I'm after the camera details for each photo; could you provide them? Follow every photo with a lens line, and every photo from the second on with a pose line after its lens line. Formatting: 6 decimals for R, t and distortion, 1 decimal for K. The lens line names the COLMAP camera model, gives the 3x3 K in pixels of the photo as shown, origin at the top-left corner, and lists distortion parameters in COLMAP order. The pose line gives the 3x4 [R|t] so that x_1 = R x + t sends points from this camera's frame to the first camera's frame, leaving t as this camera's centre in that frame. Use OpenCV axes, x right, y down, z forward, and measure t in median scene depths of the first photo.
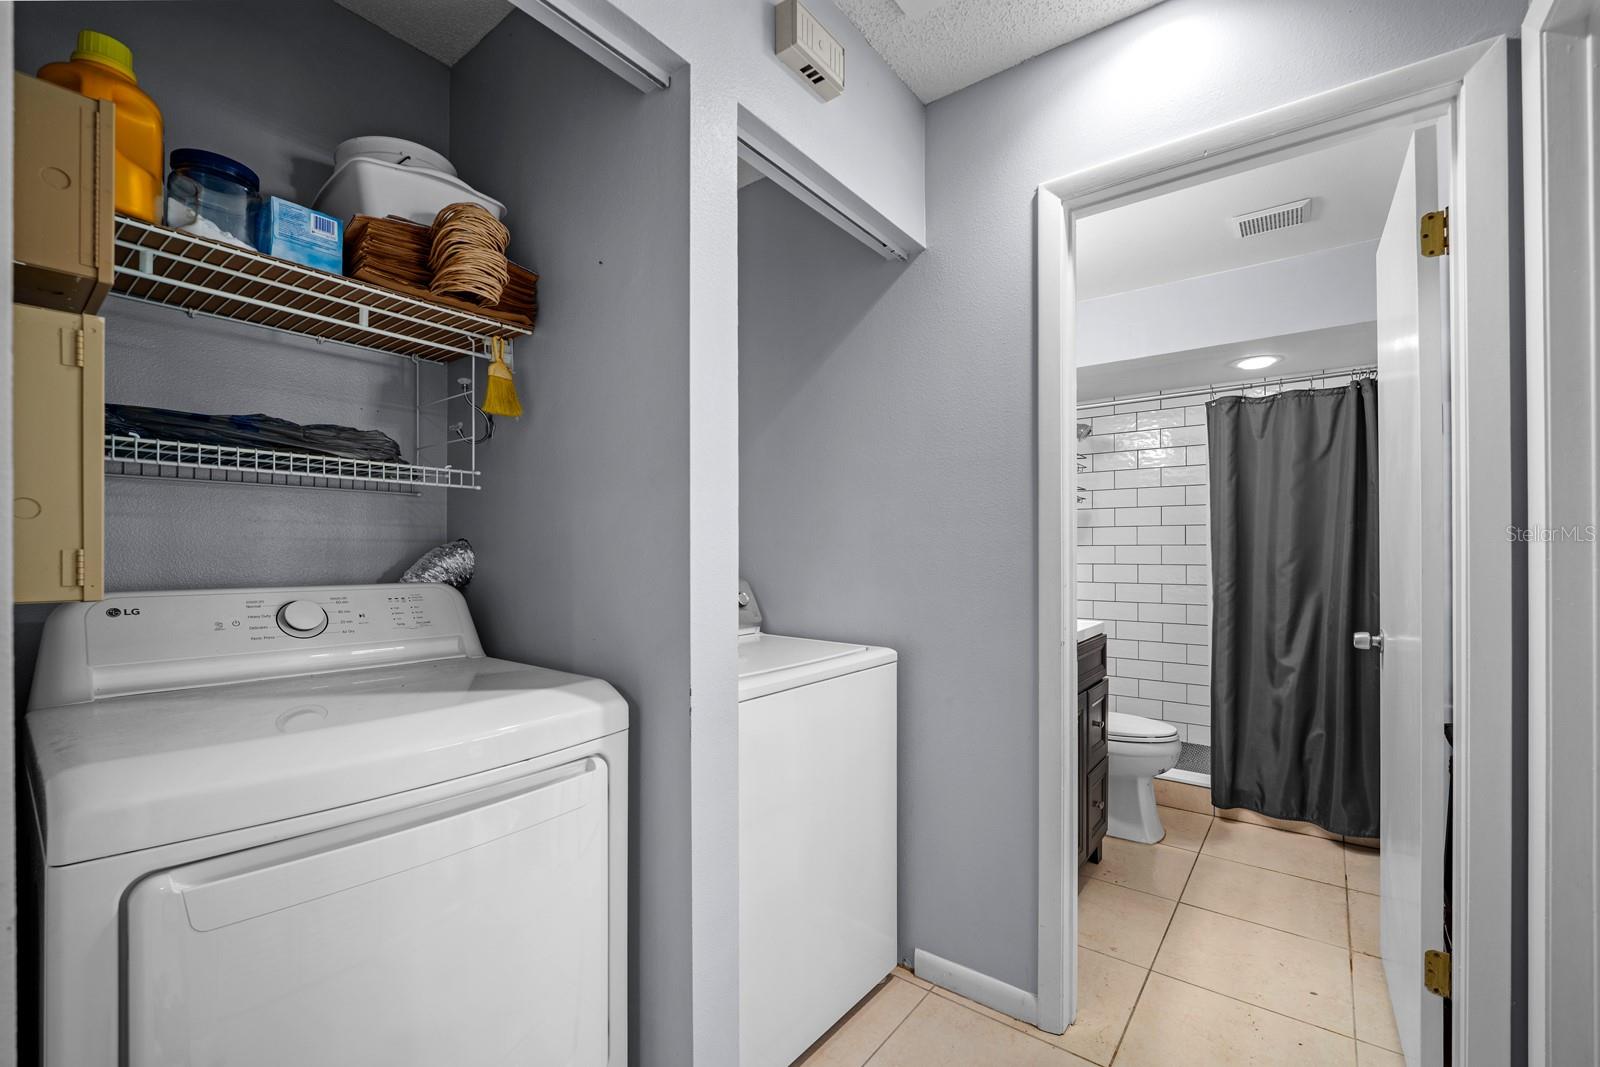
lens RADIAL K [[670.2, 0, 809.8], [0, 670.2, 543.5], [0, 0, 1]] dist [-0.012908, 0.000206]
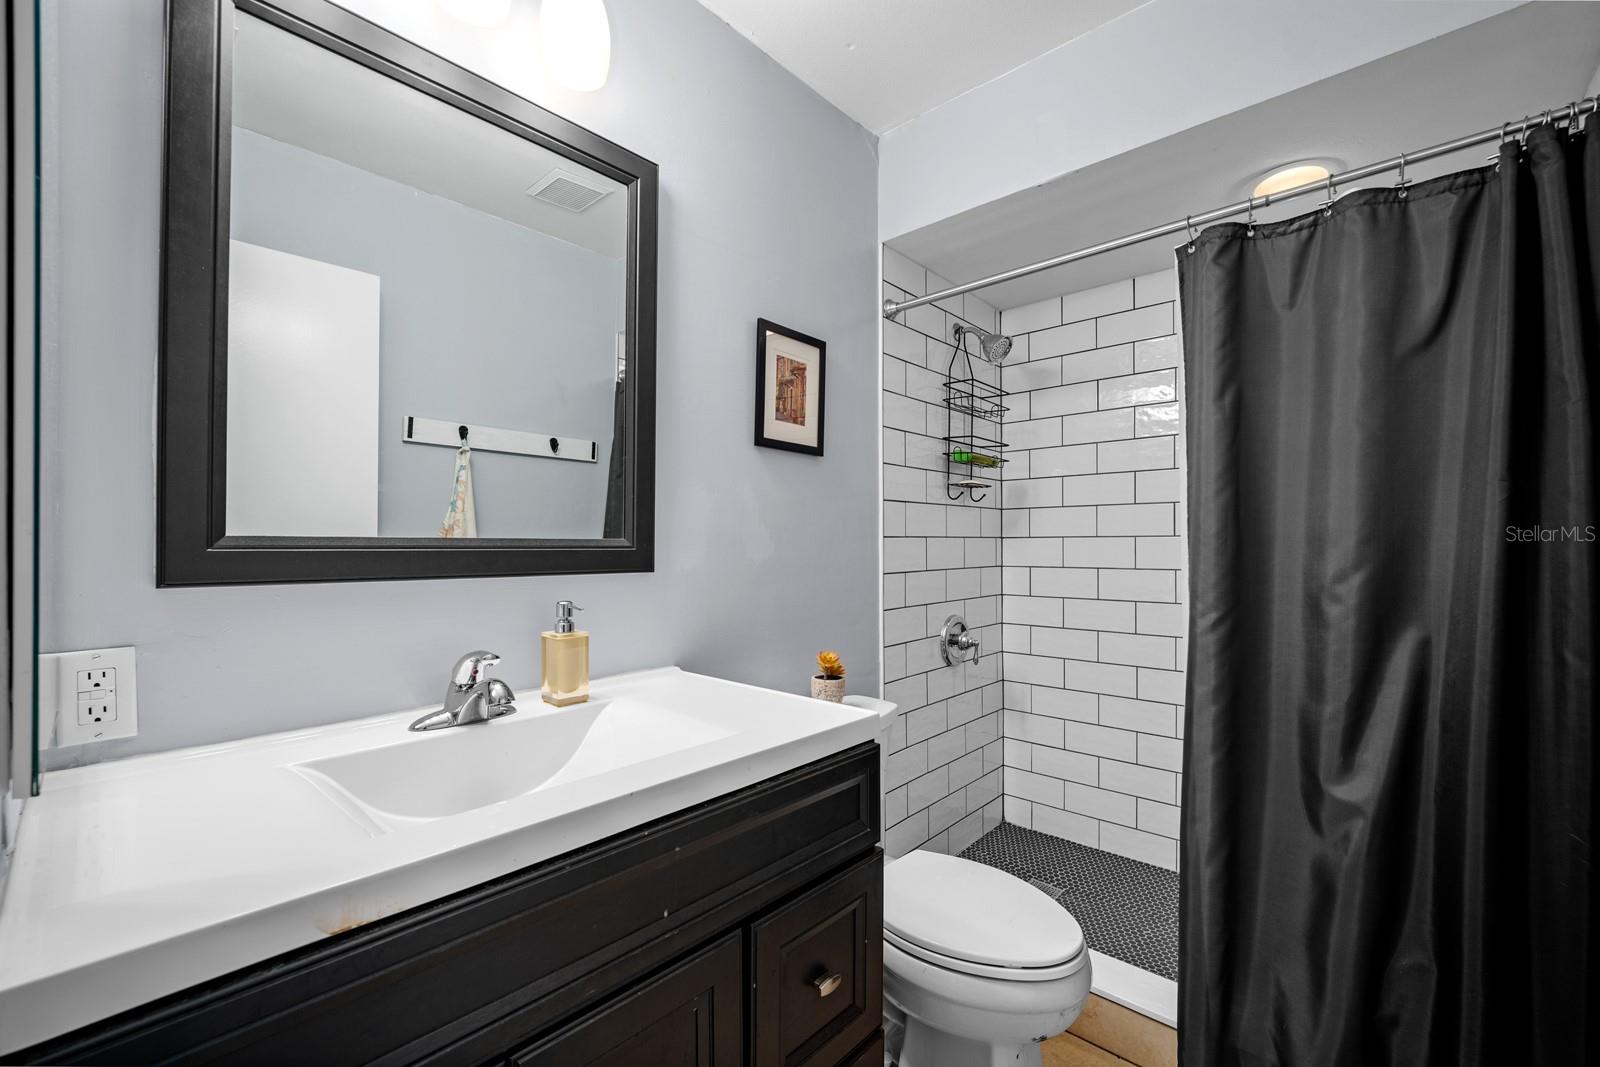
lens RADIAL K [[670.2, 0, 809.8], [0, 670.2, 543.5], [0, 0, 1]] dist [-0.012908, 0.000206]
pose [[0.995753, -0.004670, -0.091949, 0.387725], [0.005300, 0.999964, 0.006612, 0.004503], [0.091915, -0.007071, 0.995742, 0.506137]]
